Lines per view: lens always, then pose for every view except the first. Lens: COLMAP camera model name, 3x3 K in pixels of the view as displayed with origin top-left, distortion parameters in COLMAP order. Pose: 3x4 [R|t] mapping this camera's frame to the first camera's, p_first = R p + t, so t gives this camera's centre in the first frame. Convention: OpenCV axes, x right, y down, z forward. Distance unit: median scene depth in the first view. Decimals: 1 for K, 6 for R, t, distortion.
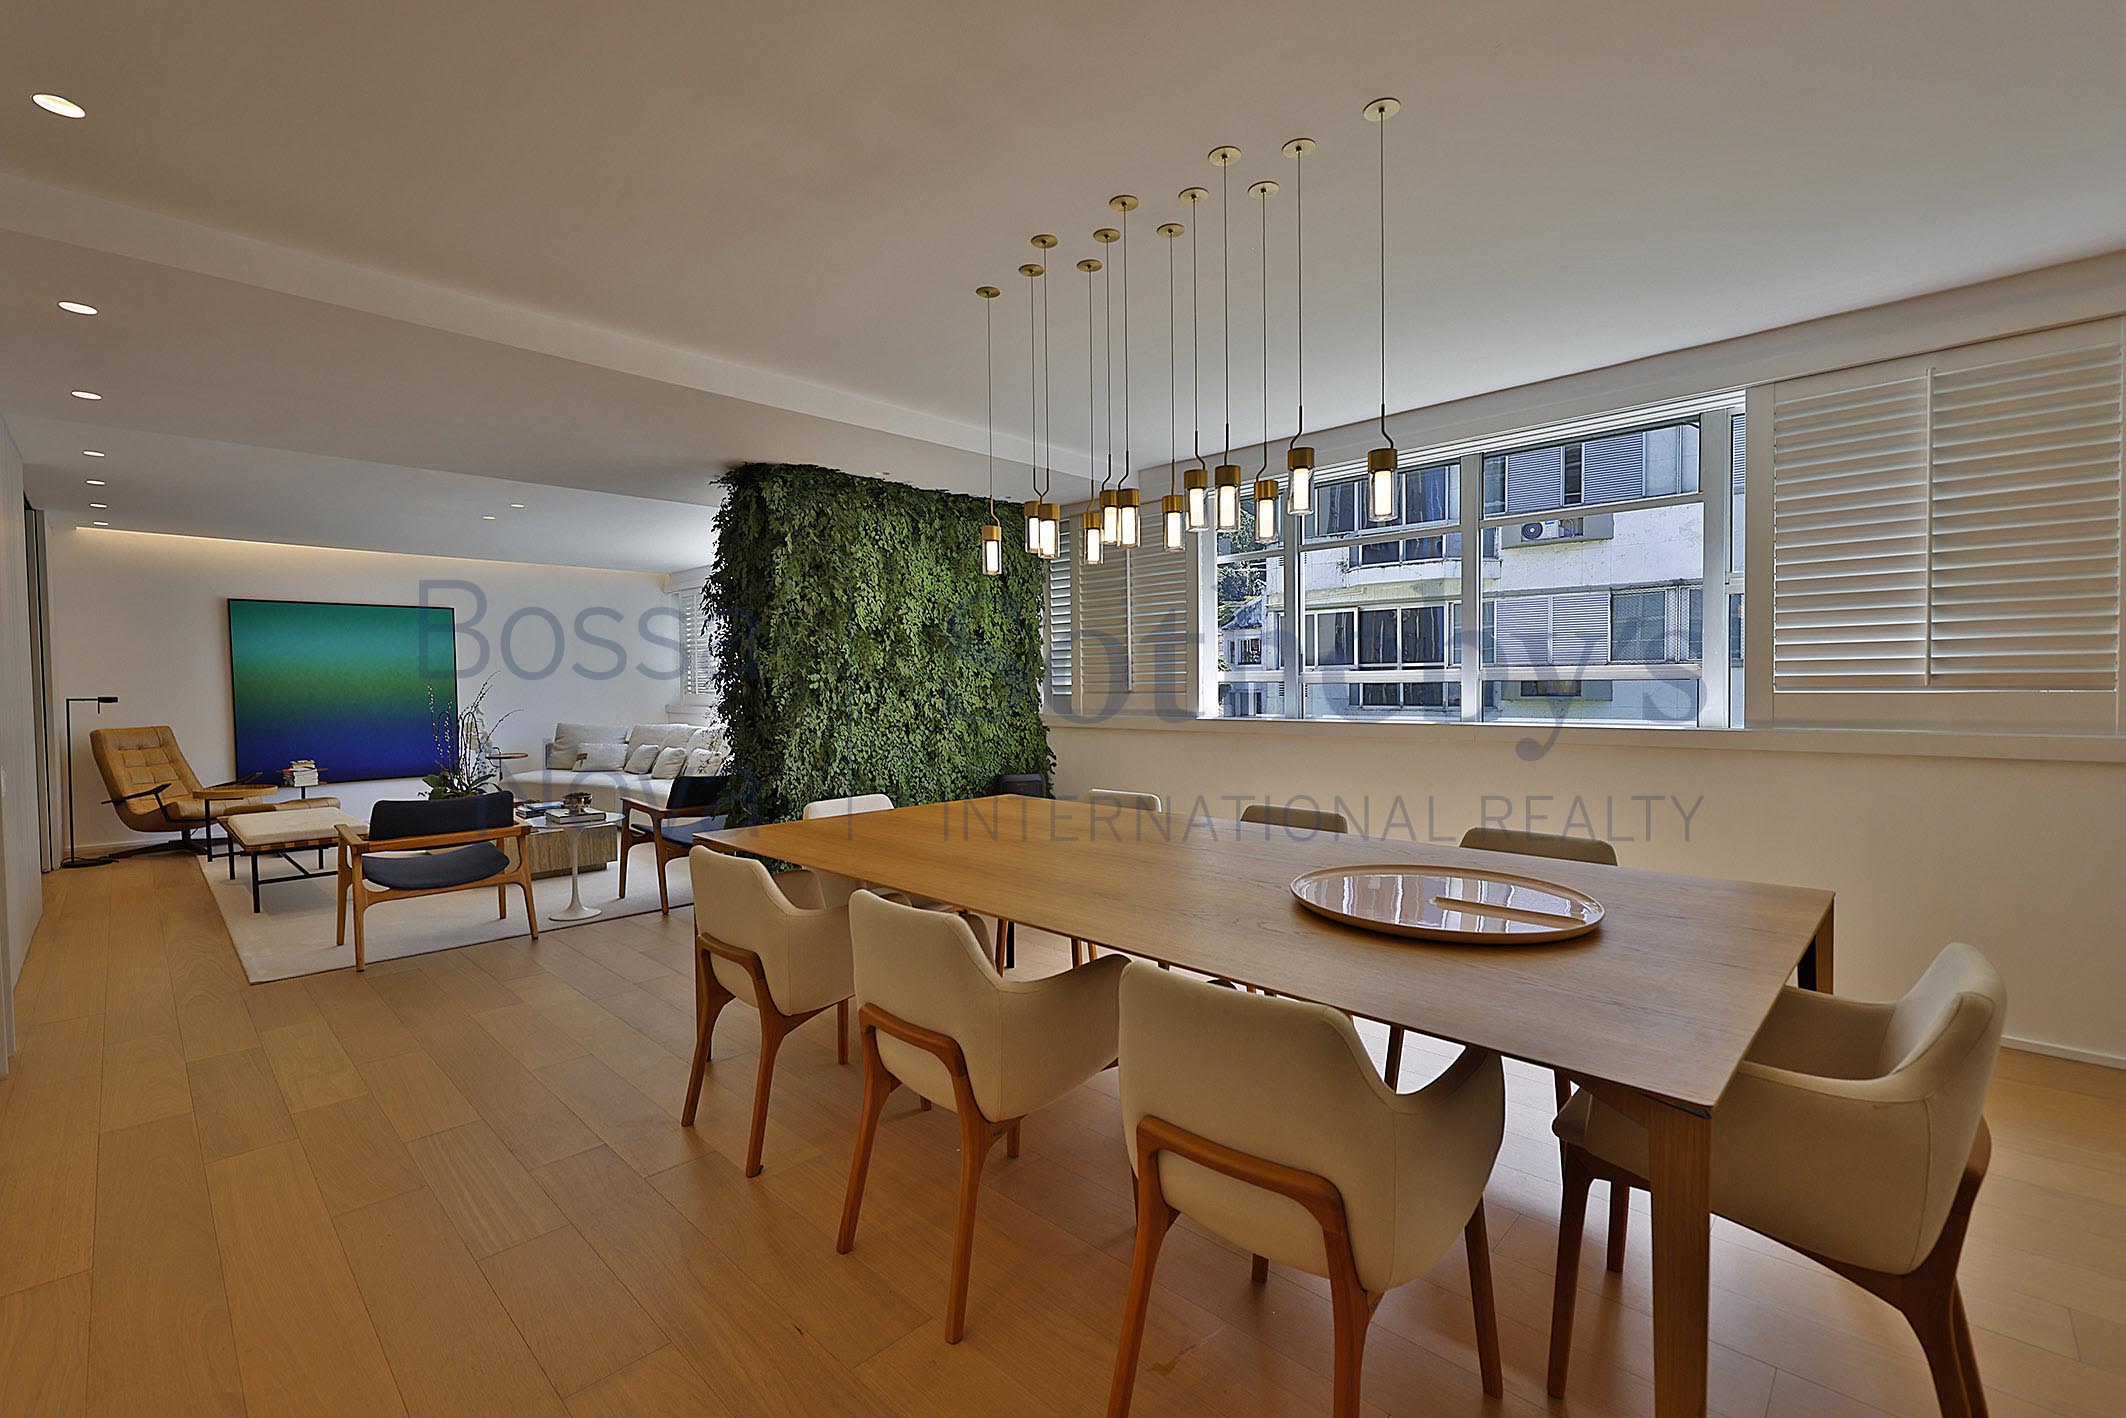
lens RADIAL K [[905.4, 0, 1063.1], [0, 905.4, 710.1], [0, 0, 1]] dist [-0.000177, 0.000434]
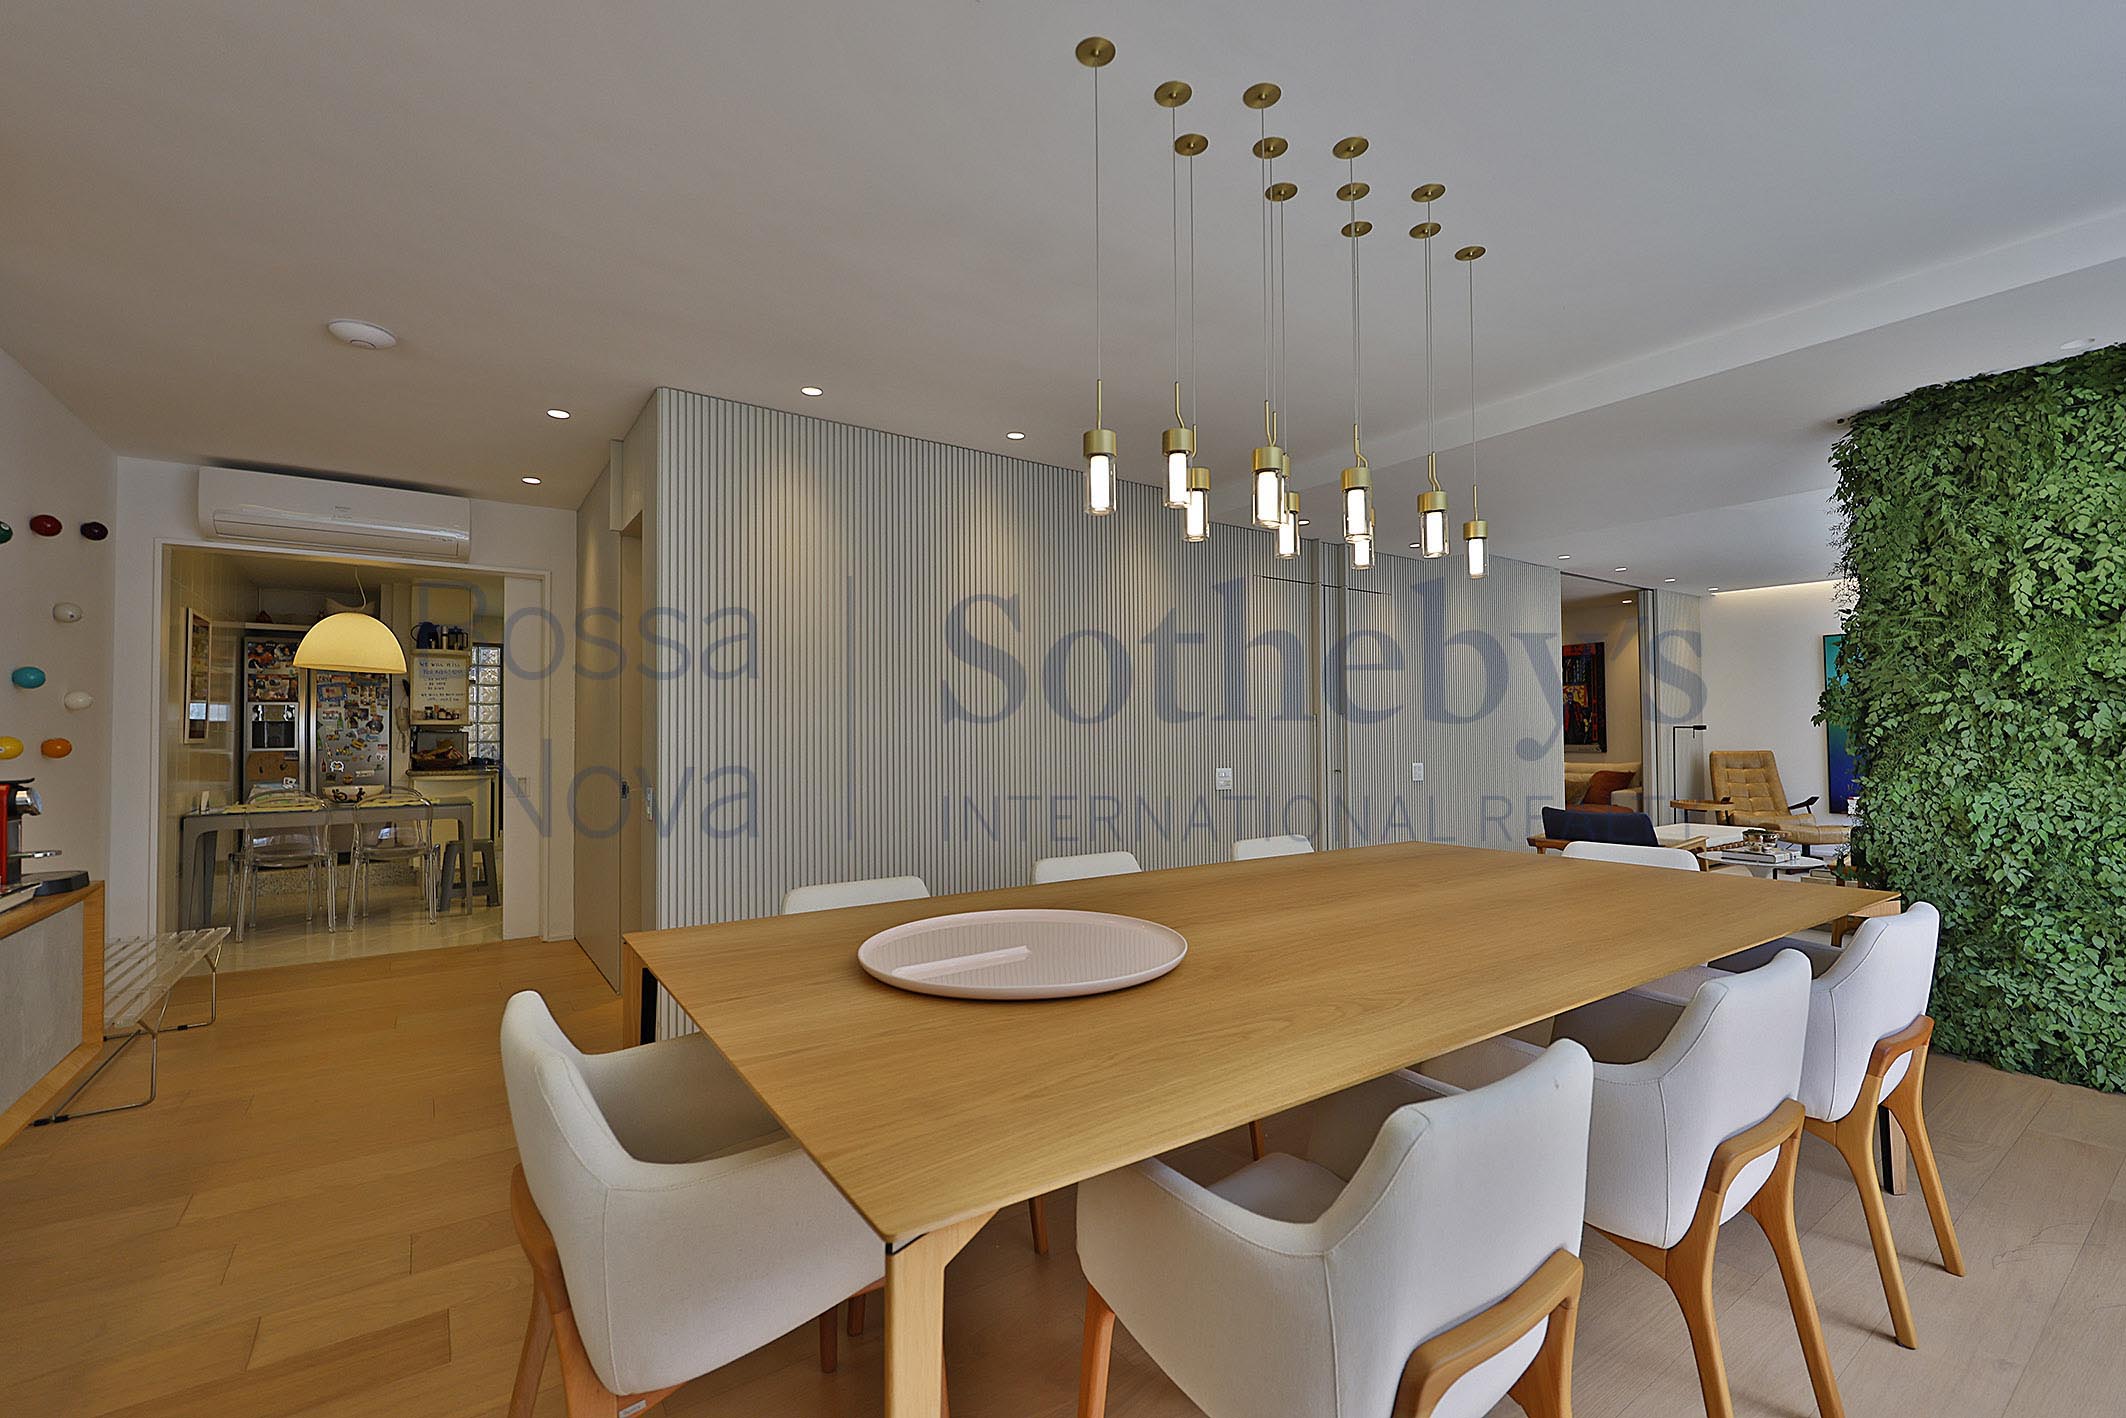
lens RADIAL K [[905.4, 0, 1042.3], [0, 905.4, 714.1], [0, 0, 1]] dist [-0.000177, 0.000434]
pose [[-0.200455, -0.009433, -0.979657, 0.358377], [-0.020818, 0.999769, -0.005367, -0.003968], [0.979482, 0.019319, -0.200605, 0.333838]]
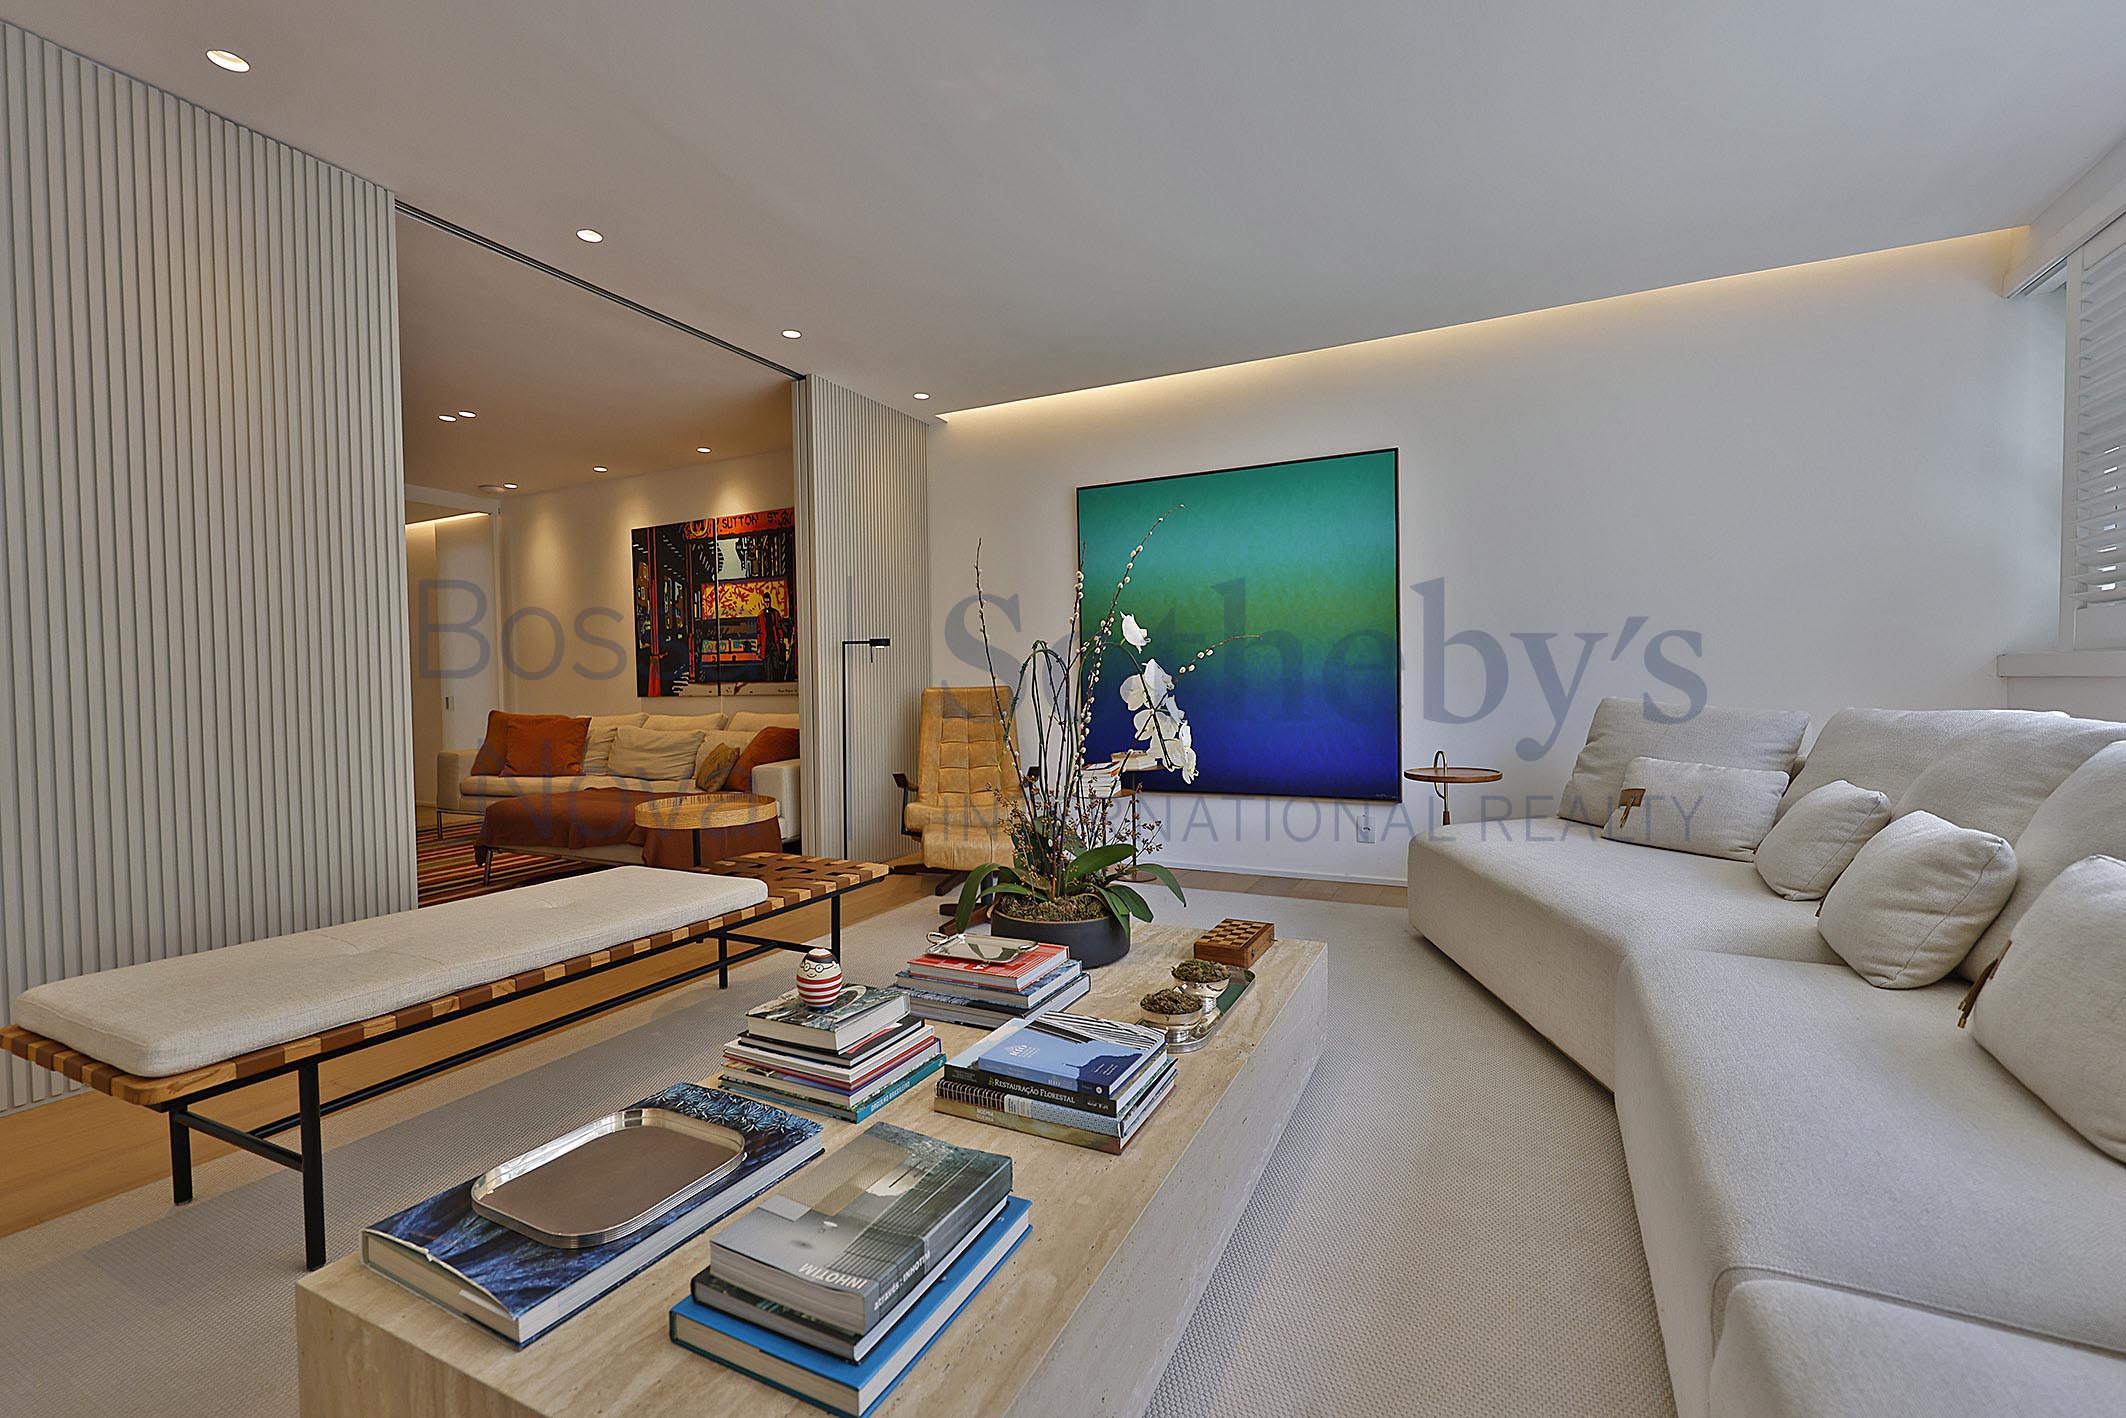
lens RADIAL K [[905.4, 0, 1071.2], [0, 905.4, 713.9], [0, 0, 1]] dist [-0.000177, 0.000434]
pose [[0.311640, 0.034924, -0.949558, -0.354023], [-0.020055, 0.999343, 0.030173, 0.017979], [0.949988, 0.009640, 0.312136, 0.888492]]
